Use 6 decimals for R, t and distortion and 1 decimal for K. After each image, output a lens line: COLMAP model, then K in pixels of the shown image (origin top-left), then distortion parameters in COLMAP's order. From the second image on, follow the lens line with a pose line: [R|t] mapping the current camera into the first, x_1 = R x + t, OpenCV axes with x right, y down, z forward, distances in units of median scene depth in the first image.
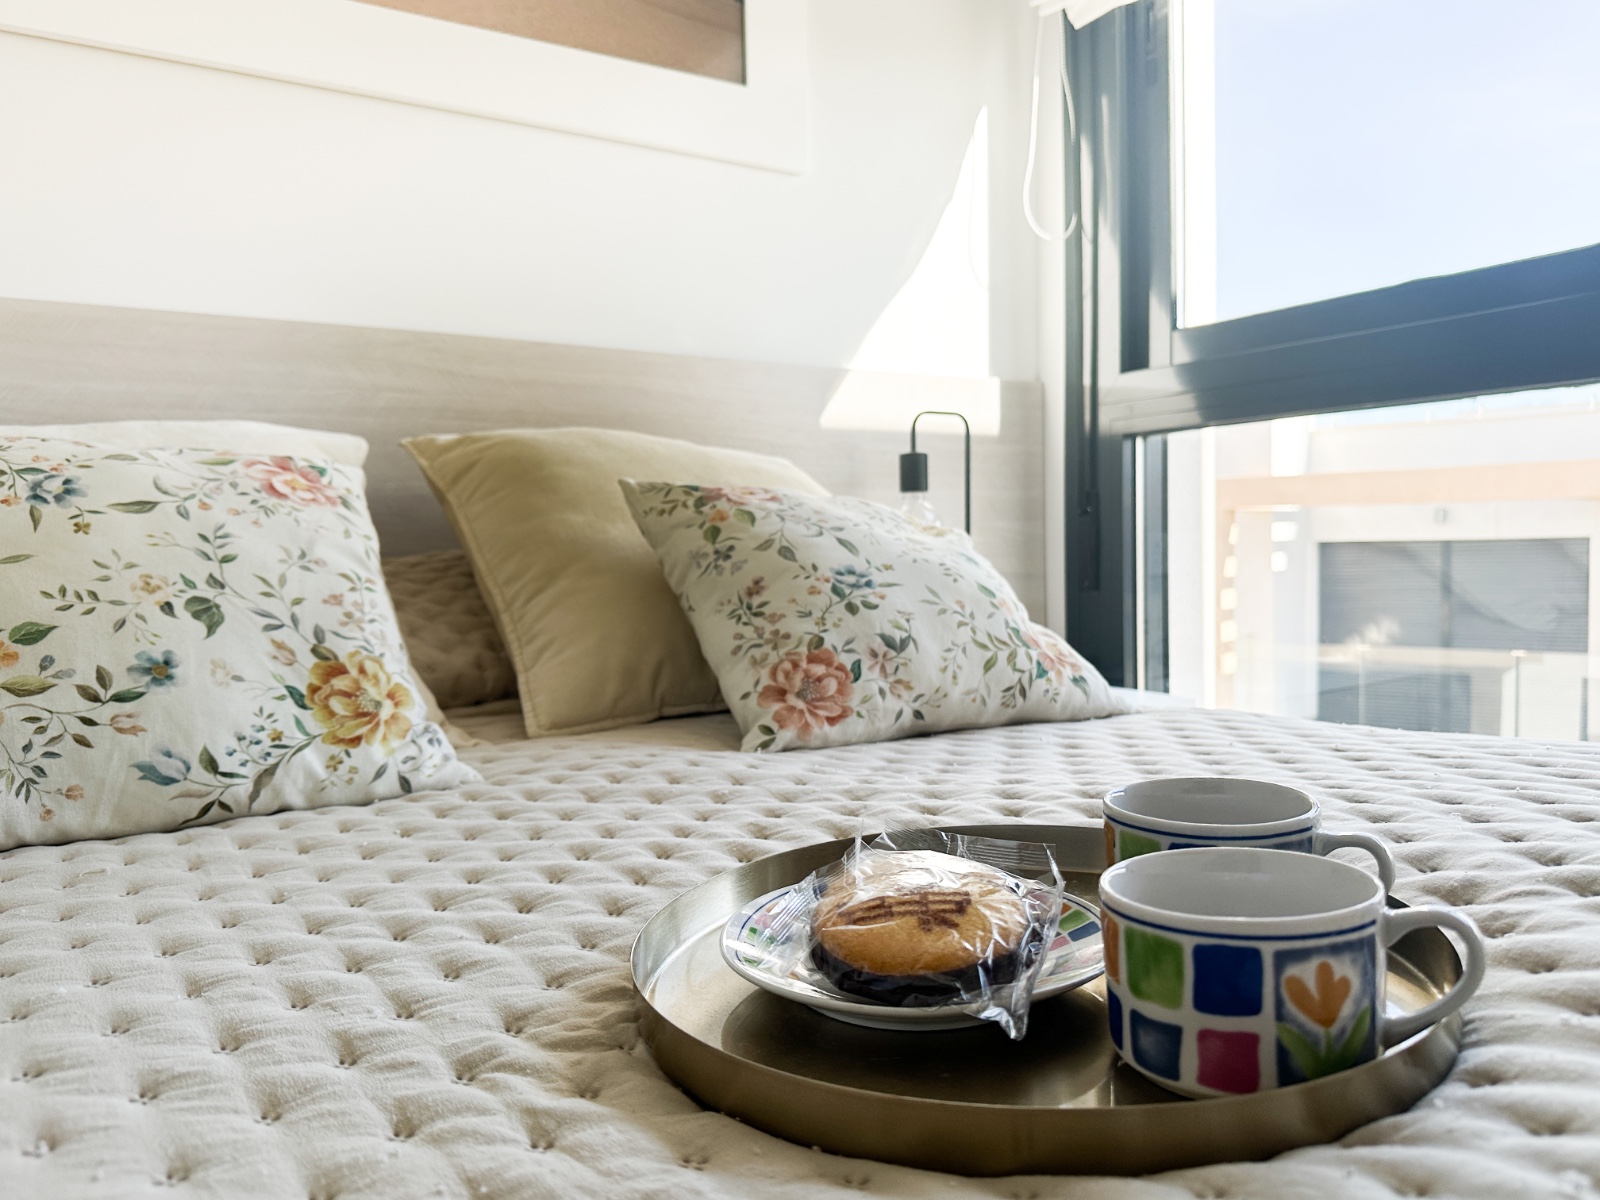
lens RADIAL K [[1199.8, 0, 800.0], [0, 1199.8, 600.0], [0, 0, 1]] dist [0.123760, -0.219820]
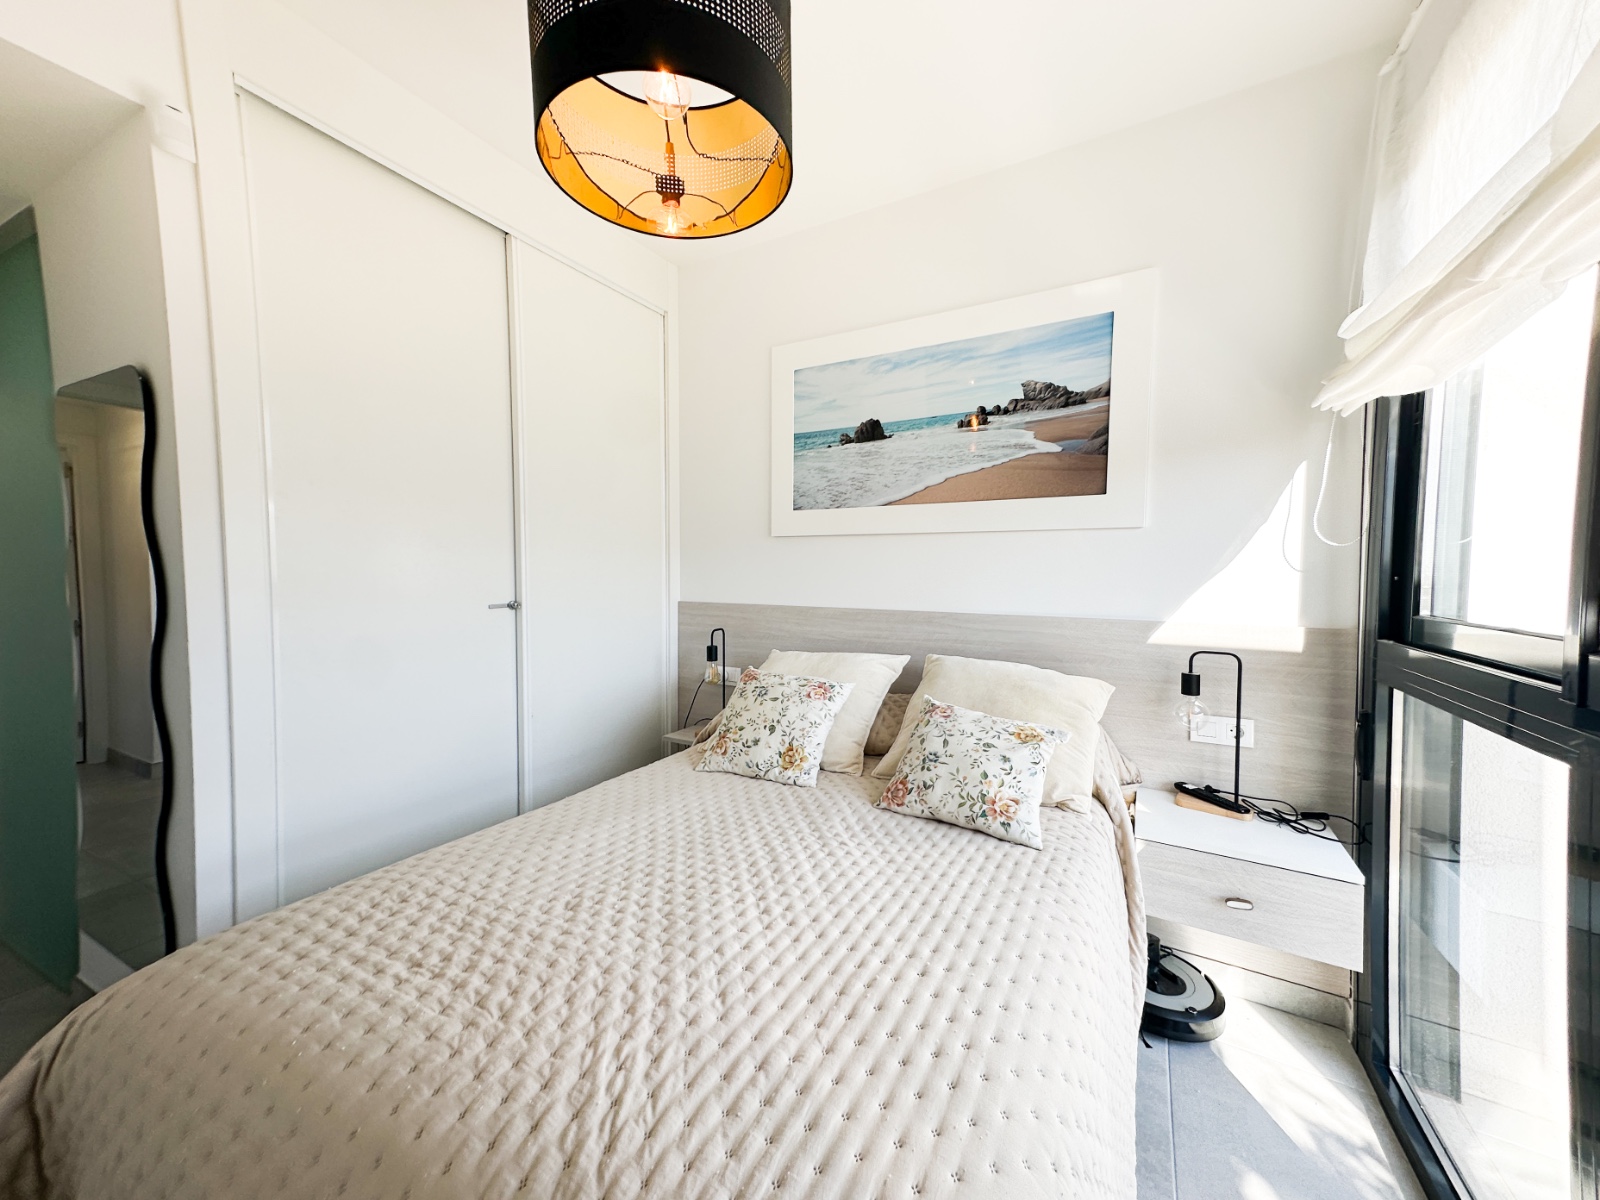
lens RADIAL K [[612.2, 0, 804.9], [0, 612.2, 597.4], [0, 0, 1]] dist [0.038504, -0.000062]
pose [[0.467396, 0.062082, -0.881866, 1.226672], [-0.054285, 0.997664, 0.041463, -0.463665], [0.882380, 0.028492, 0.469674, 0.045647]]
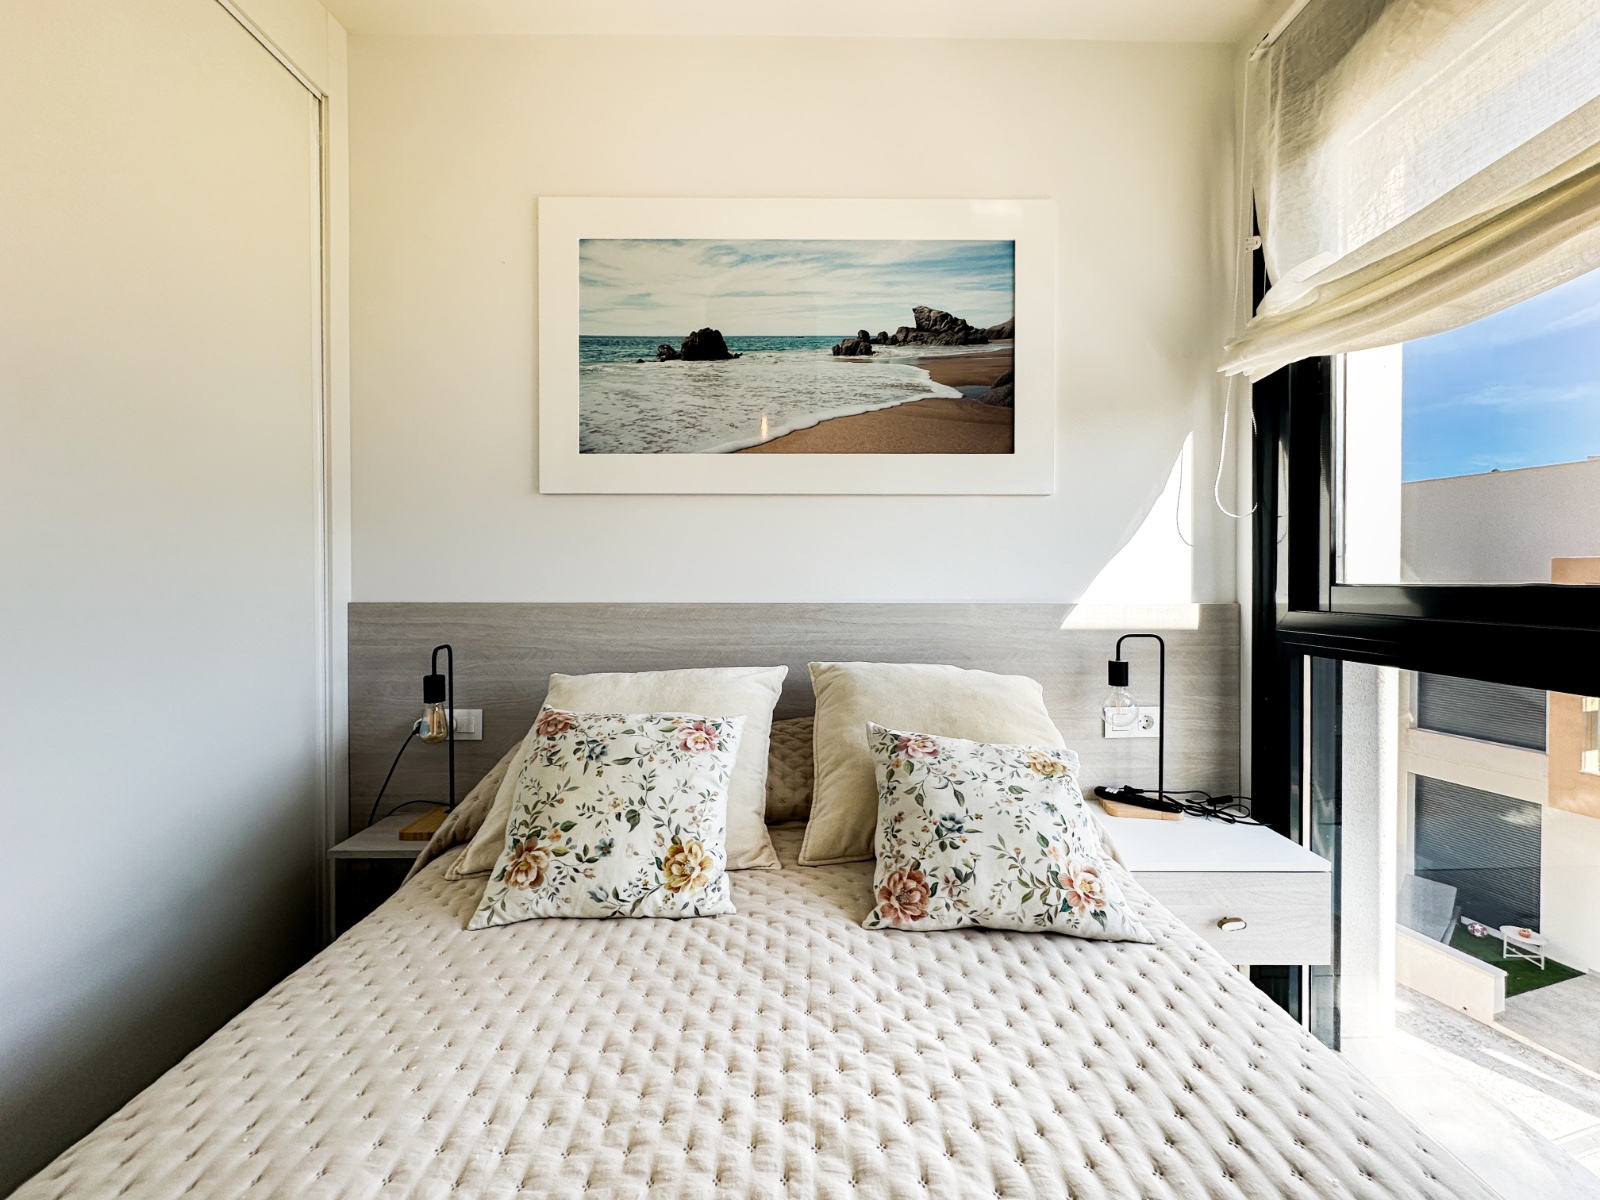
lens RADIAL K [[640.8, 0, 807.0], [0, 640.8, 584.8], [0, 0, 1]] dist [-0.000546, -0.000102]
pose [[0.840952, 0.025027, -0.540530, 0.386005], [-0.040477, 0.999041, -0.016716, -0.363635], [0.539594, 0.035937, 0.841158, 0.091971]]
